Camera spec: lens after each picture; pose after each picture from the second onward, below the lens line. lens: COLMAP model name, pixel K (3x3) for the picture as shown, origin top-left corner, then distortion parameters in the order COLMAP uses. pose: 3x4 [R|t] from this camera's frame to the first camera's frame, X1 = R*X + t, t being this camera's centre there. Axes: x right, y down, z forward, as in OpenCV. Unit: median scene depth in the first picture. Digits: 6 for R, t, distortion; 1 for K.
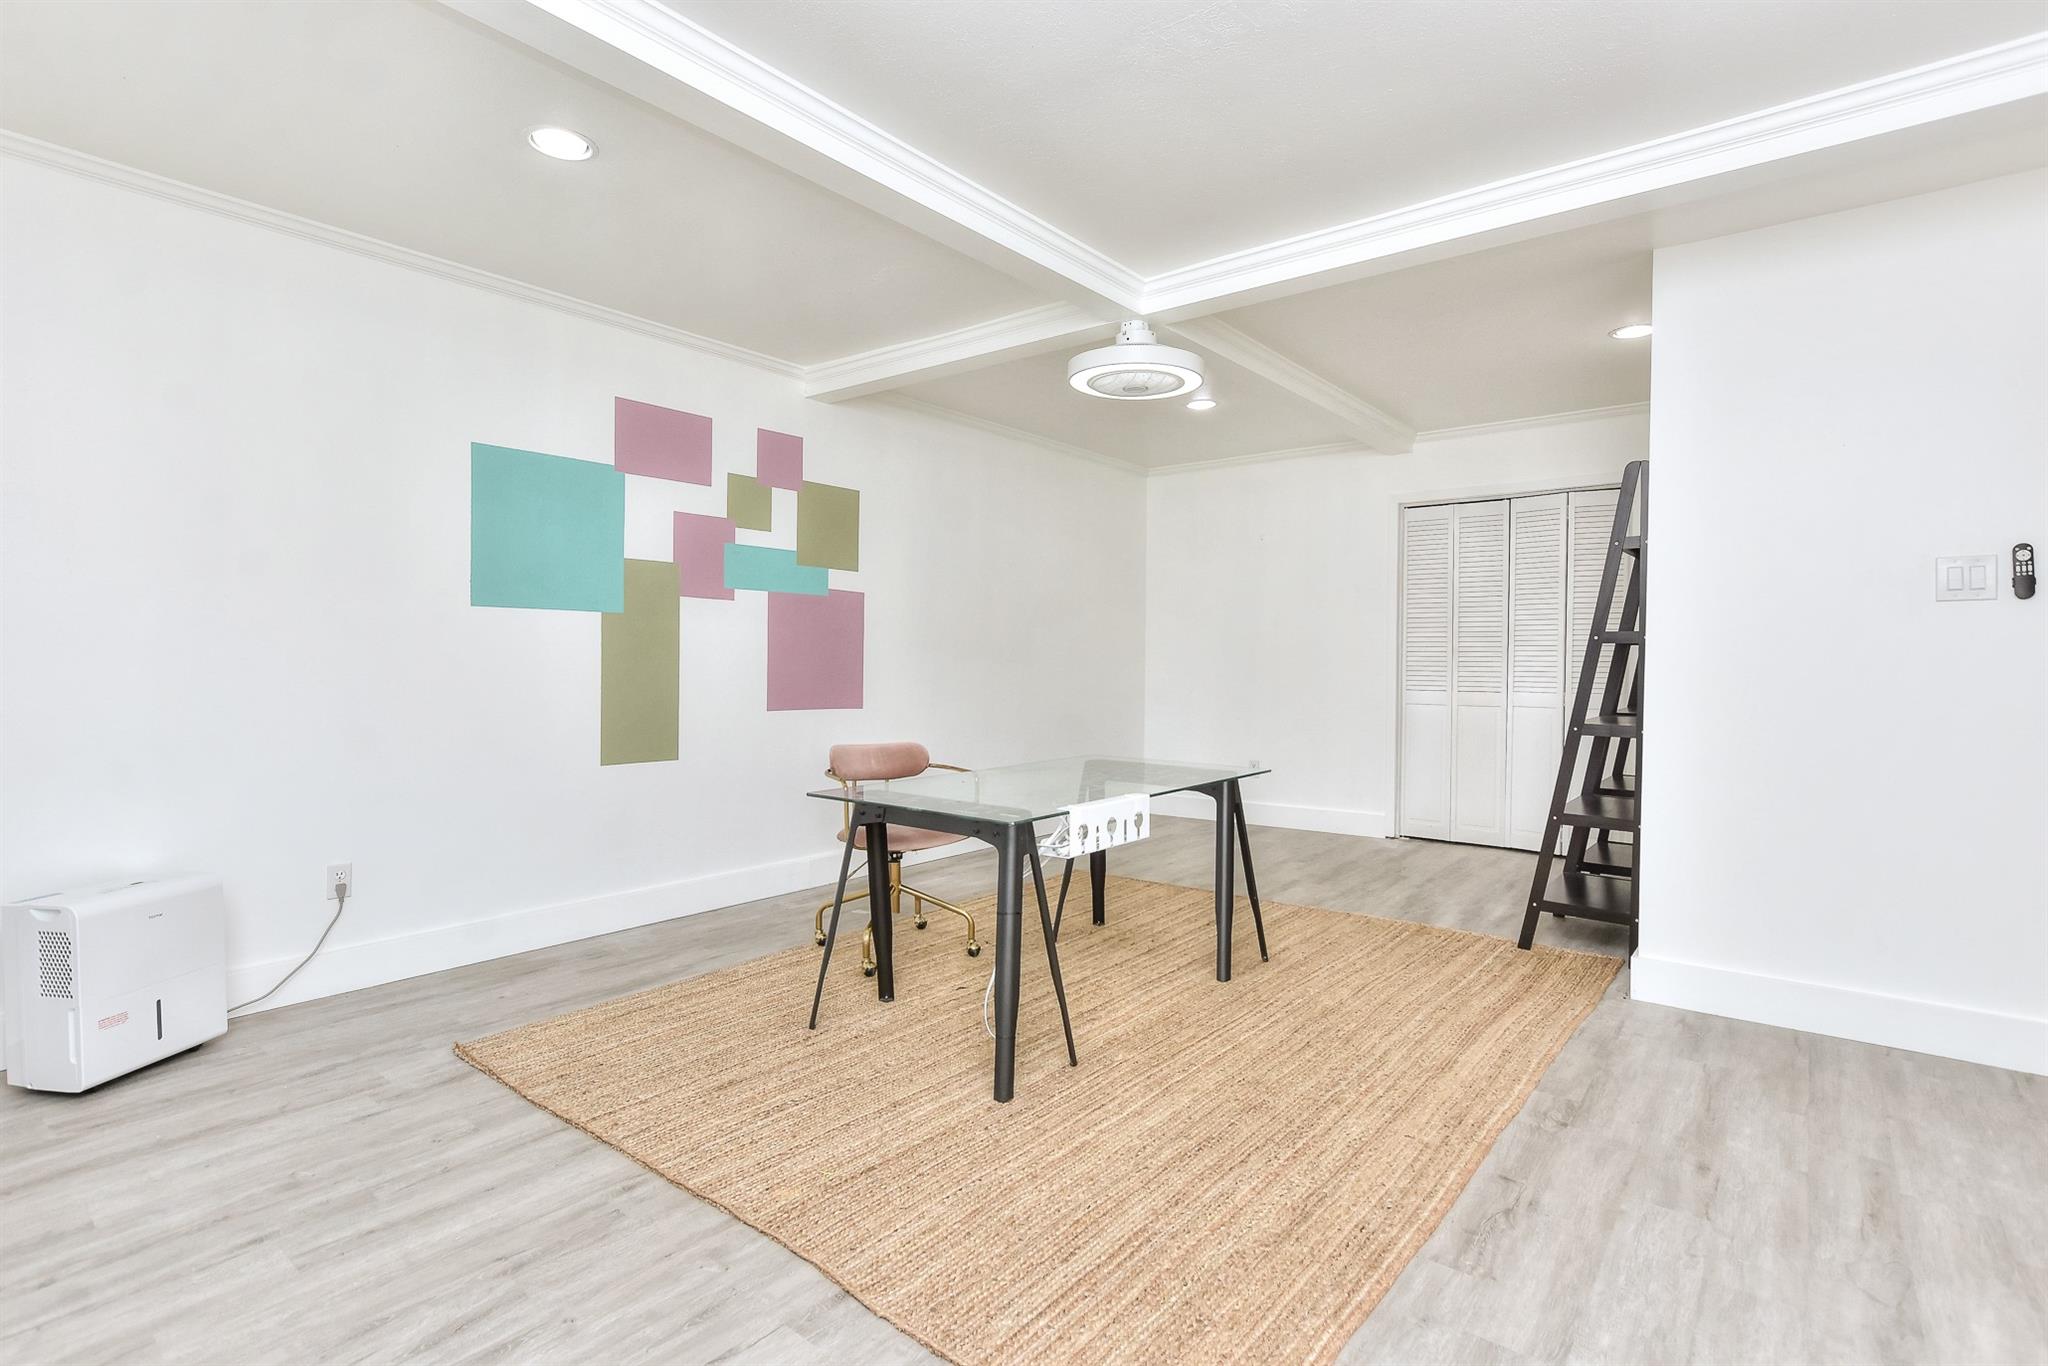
lens RADIAL K [[955.4, 0, 1021.2], [0, 955.4, 687.6], [0, 0, 1]] dist [0.001116, 0.000224]
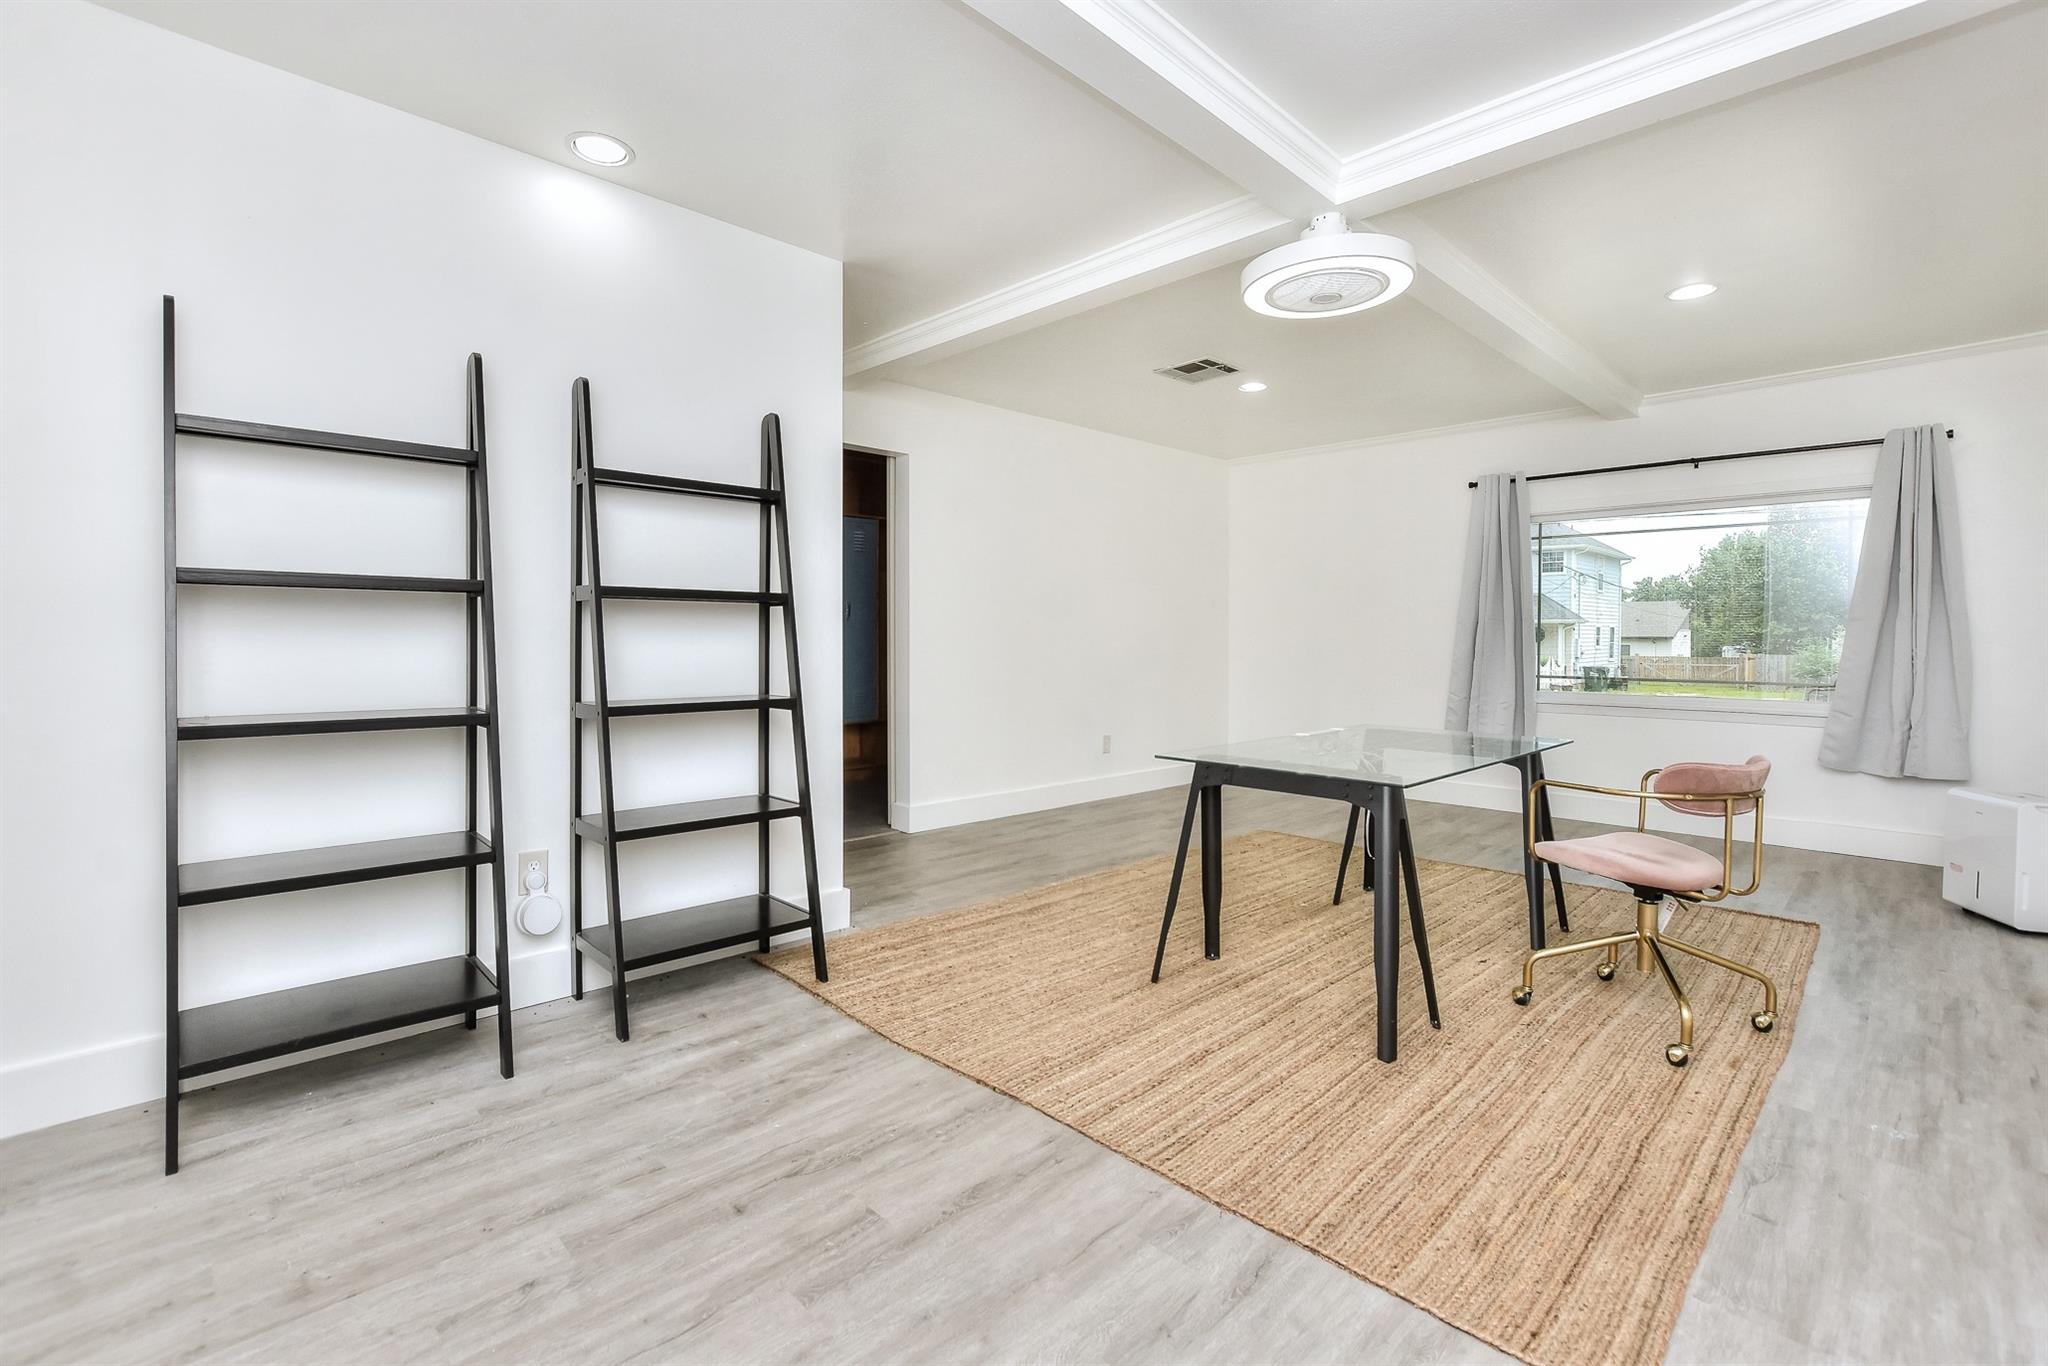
lens RADIAL K [[914.9, 0, 1050.1], [0, 914.9, 669.4], [0, 0, 1]] dist [-0.023179, 0.000527]
pose [[-0.997059, -0.014432, 0.075264, 0.251654], [-0.008786, 0.997158, 0.074820, -0.041193], [-0.076129, 0.073939, -0.994353, 1.540428]]
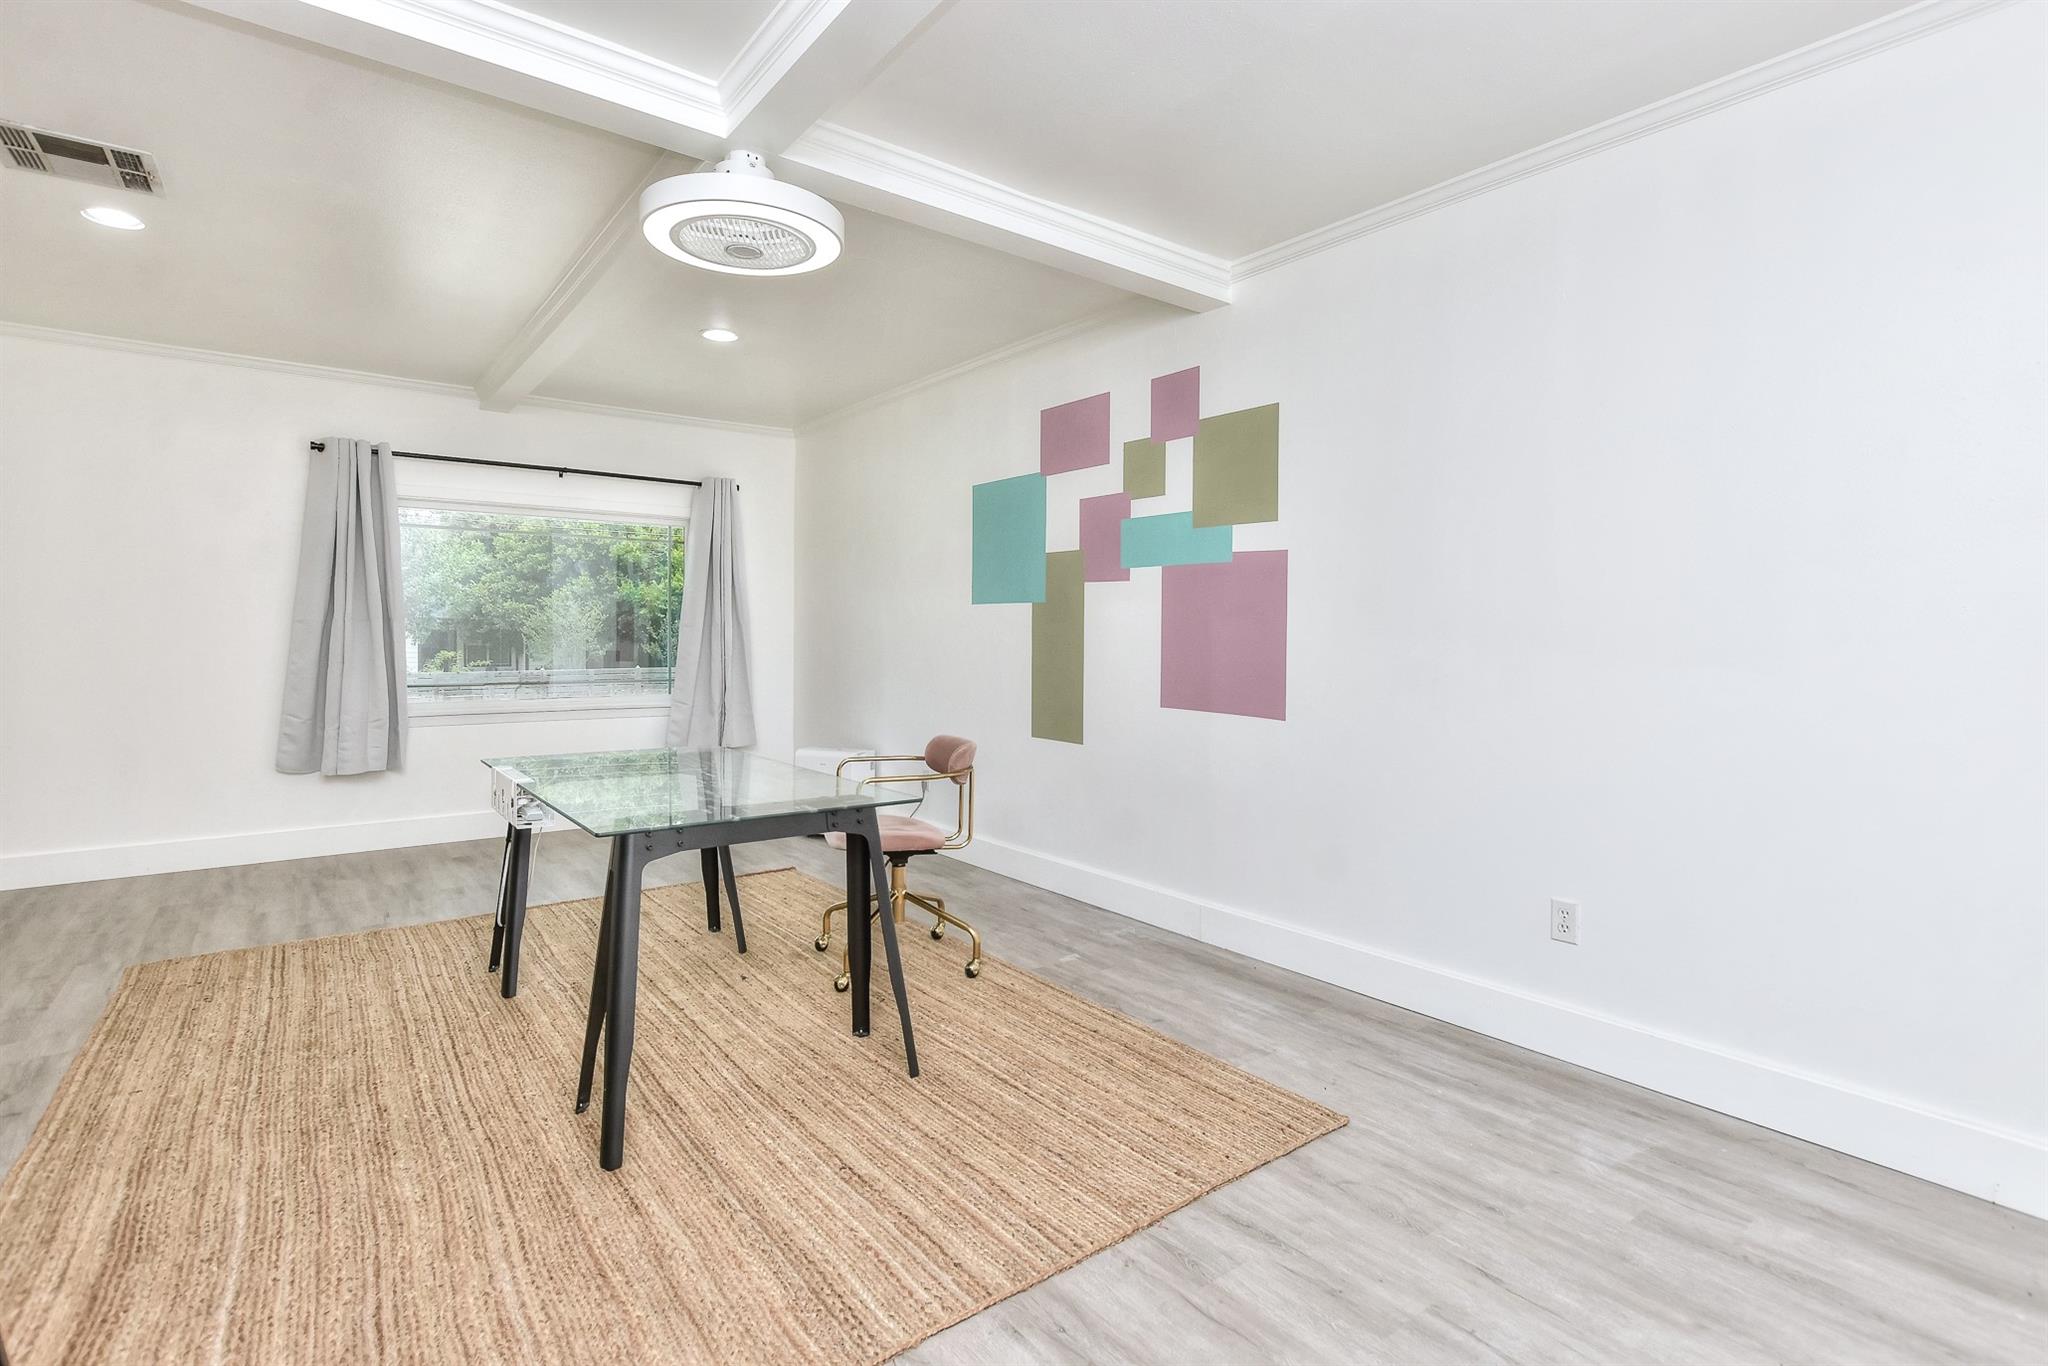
lens RADIAL K [[943.6, 0, 1007.6], [0, 943.6, 673.9], [0, 0, 1]] dist [-0.026950, 0.005251]
pose [[-0.211875, 0.025710, -0.976958, 0.635886], [-0.048231, 0.998161, 0.036728, -0.032298], [0.976106, 0.054902, -0.210245, 1.146748]]
